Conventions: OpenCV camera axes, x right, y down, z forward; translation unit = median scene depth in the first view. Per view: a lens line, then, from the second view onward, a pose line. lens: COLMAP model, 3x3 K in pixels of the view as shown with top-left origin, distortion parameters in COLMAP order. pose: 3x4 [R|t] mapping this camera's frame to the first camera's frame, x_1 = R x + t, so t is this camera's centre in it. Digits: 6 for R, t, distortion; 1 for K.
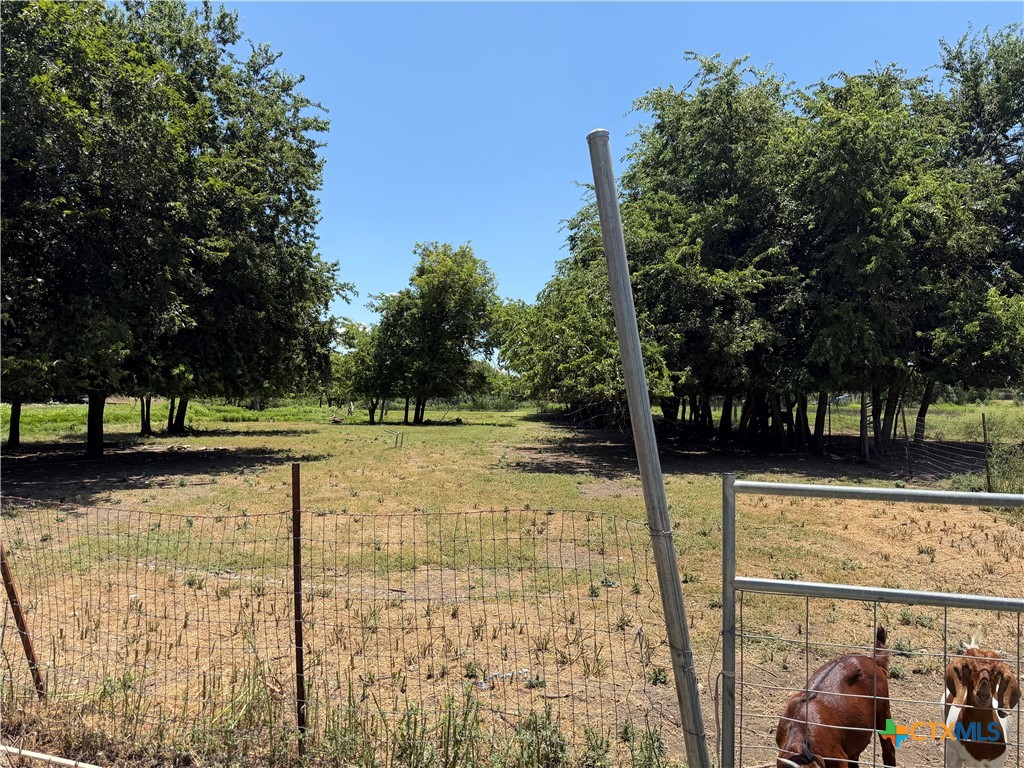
lens RADIAL K [[711.5, 0, 507.0], [0, 711.5, 379.4], [0, 0, 1]] dist [0.057502, -0.066854]
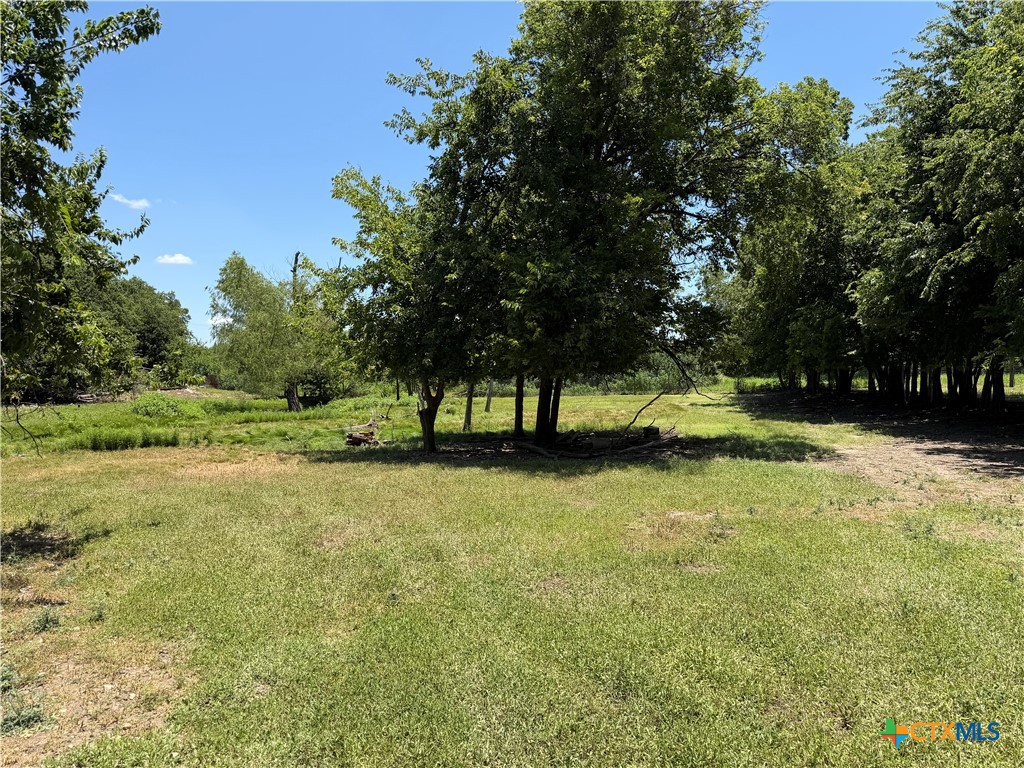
lens RADIAL K [[711.5, 0, 505.2], [0, 711.5, 381.9], [0, 0, 1]] dist [0.057502, -0.066854]
pose [[0.984548, -0.032610, -0.172054, -0.079753], [0.038617, 0.998752, 0.031682, 0.017107], [0.170806, -0.037837, 0.984578, 0.622804]]
